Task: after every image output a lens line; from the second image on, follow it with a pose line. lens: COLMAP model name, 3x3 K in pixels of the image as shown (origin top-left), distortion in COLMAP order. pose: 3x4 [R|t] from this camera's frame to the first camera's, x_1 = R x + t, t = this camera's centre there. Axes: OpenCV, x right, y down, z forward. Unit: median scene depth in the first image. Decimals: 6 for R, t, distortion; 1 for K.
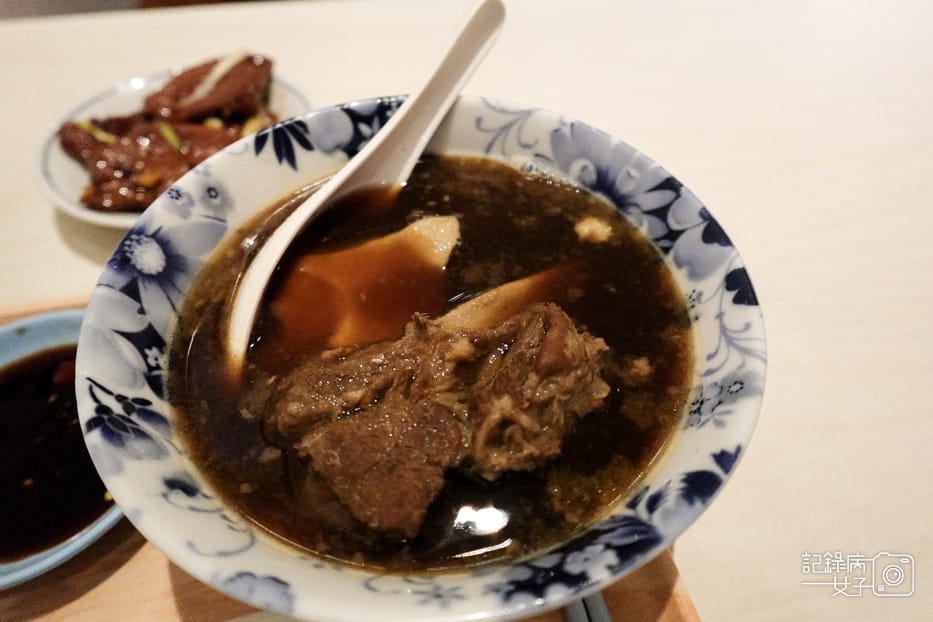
lens RADIAL K [[552.5, 0, 466.5], [0, 552.5, 311.0], [0, 0, 1]] dist [-0.003654, -0.000408]
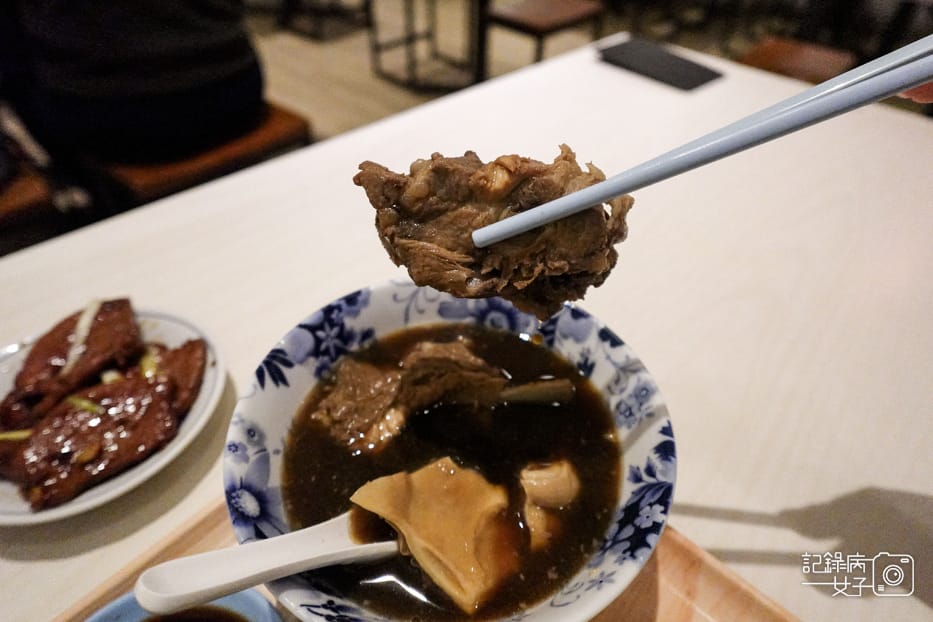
lens RADIAL K [[534.3, 0, 466.5], [0, 534.3, 311.0], [0, 0, 1]] dist [-0.001858, 0.000058]
pose [[0.826269, -0.372876, 0.422188, -0.563450], [0.426495, 0.903753, -0.036504, -0.256705], [-0.367942, 0.210223, 0.905773, -0.371003]]
